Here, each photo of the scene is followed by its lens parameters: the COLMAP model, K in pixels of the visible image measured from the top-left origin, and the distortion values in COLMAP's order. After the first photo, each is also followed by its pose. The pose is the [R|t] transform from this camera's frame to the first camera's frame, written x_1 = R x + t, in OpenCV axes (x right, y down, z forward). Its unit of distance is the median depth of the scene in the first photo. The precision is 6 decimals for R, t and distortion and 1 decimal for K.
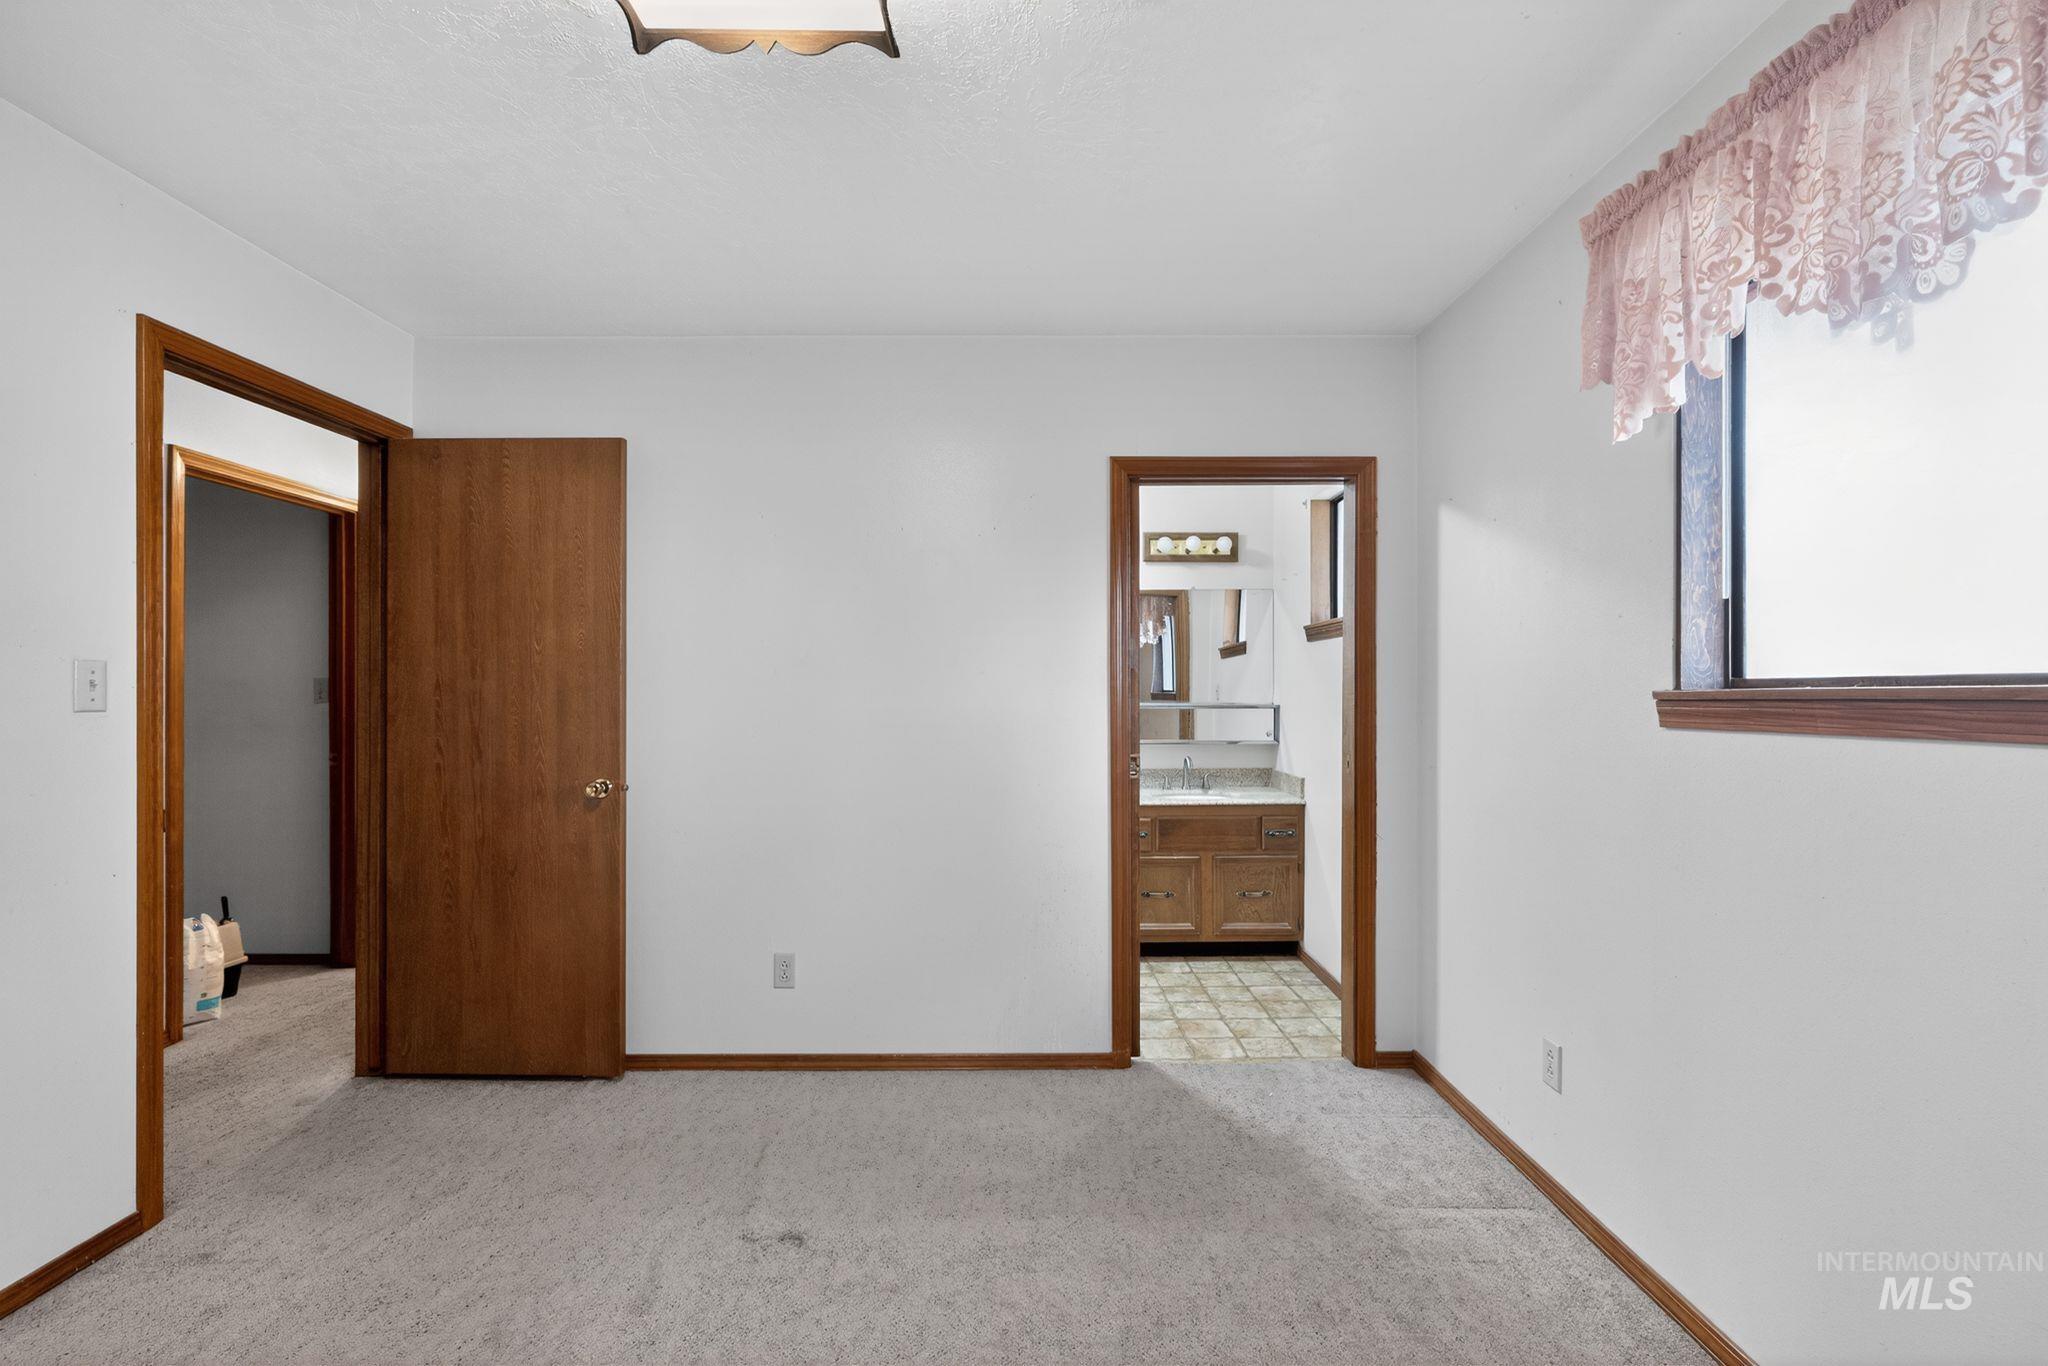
lens RADIAL K [[881.5, 0, 1027.5], [0, 881.5, 695.4], [0, 0, 1]] dist [-0.002550, 0.000369]
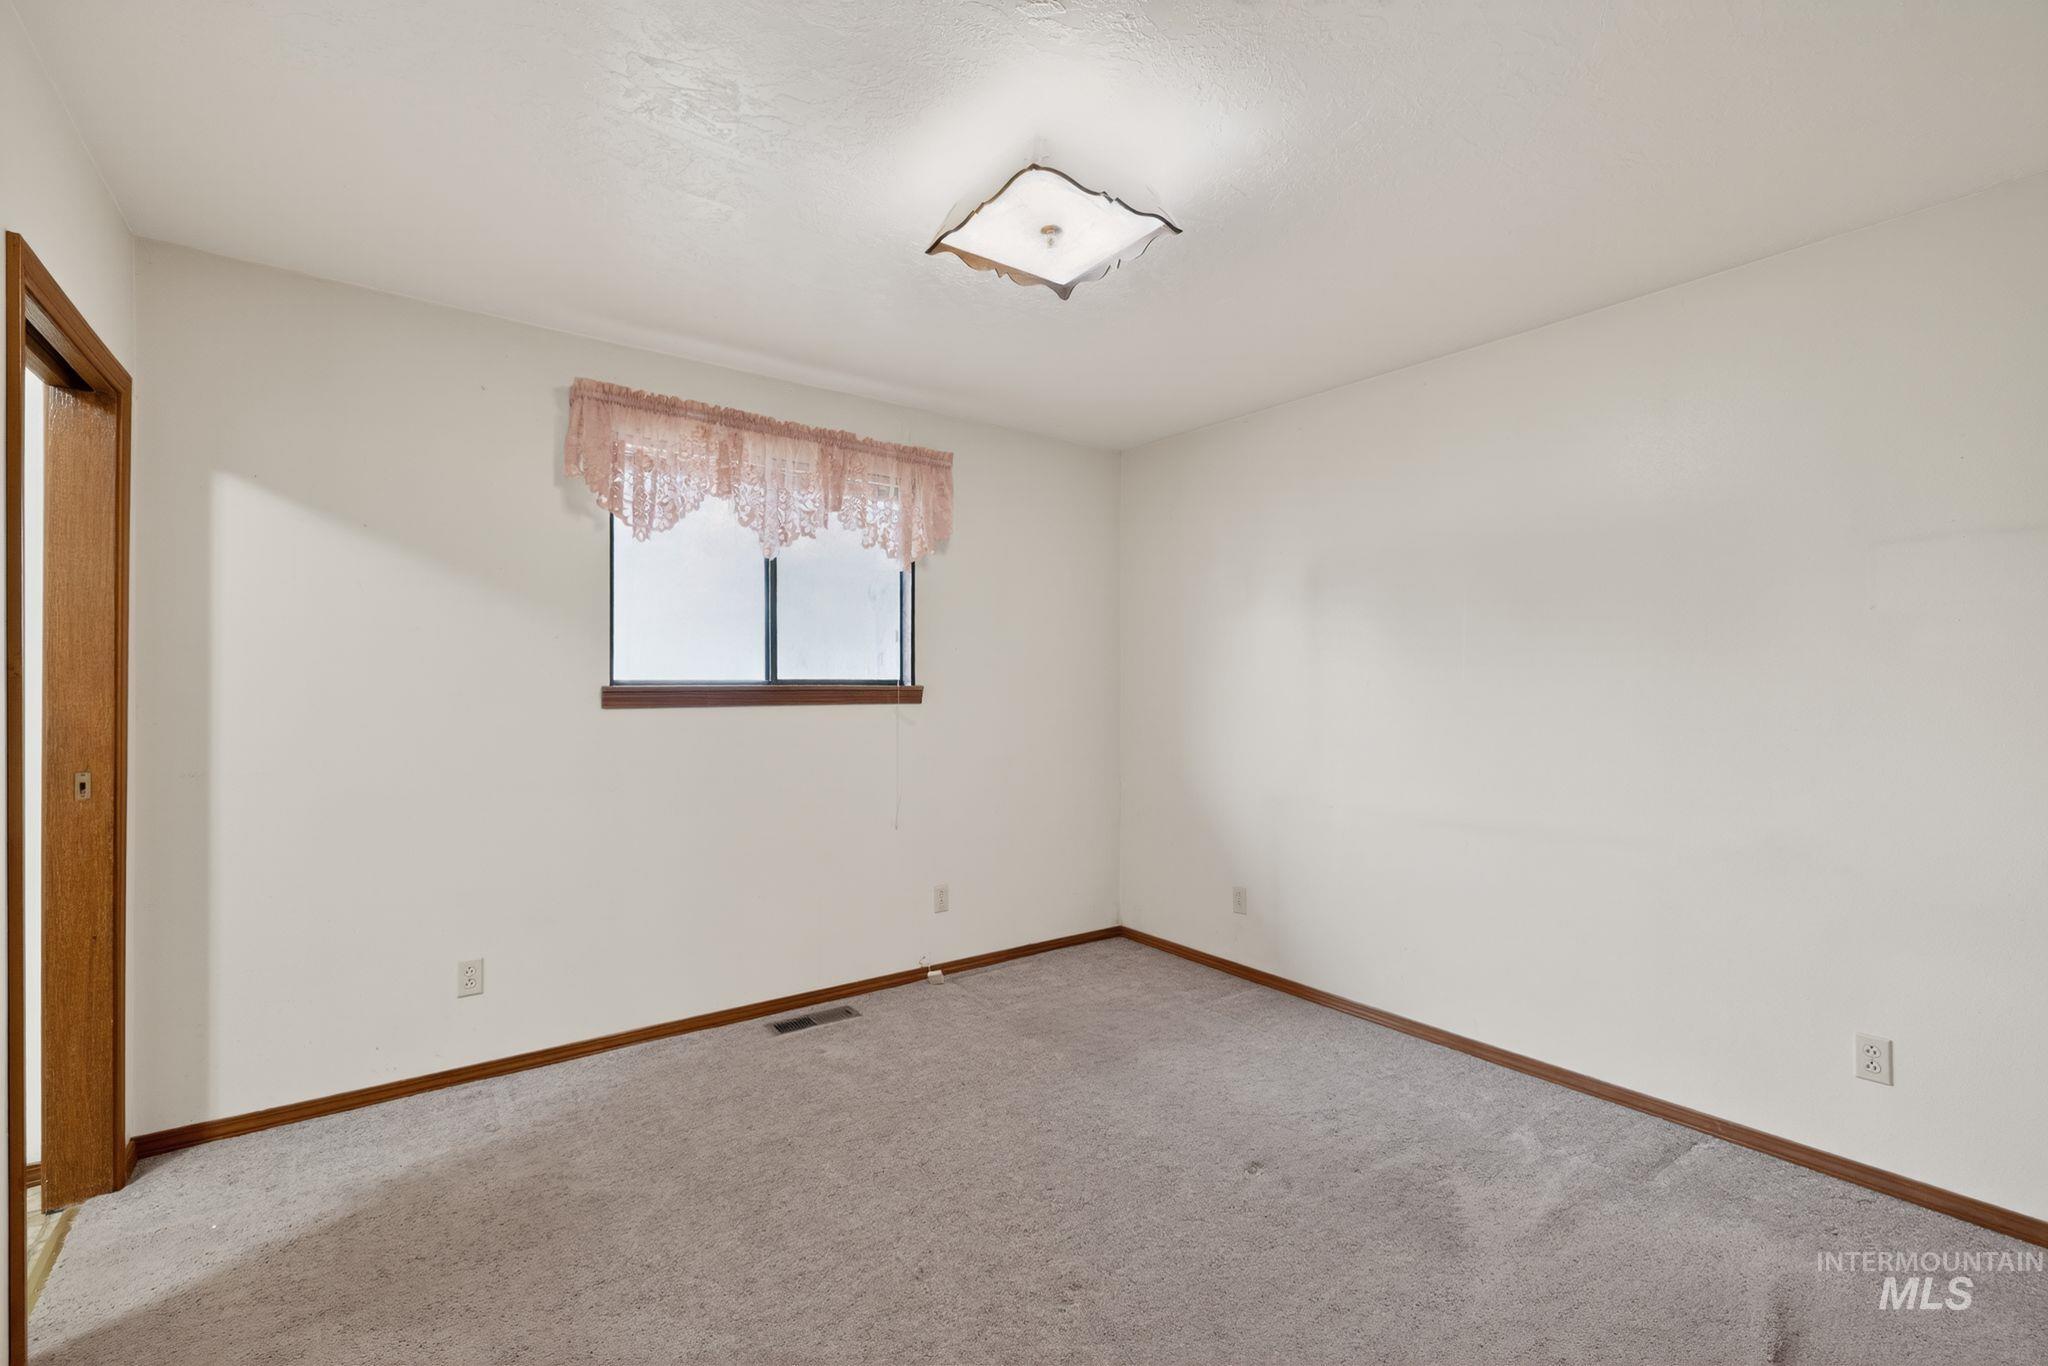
lens RADIAL K [[881.5, 0, 1027.5], [0, 881.5, 695.4], [0, 0, 1]] dist [-0.002550, 0.000369]
pose [[-0.607308, -0.006873, 0.794437, -1.144368], [-0.004437, 0.999976, 0.005259, -0.000321], [-0.794454, -0.000331, -0.607324, 1.429694]]
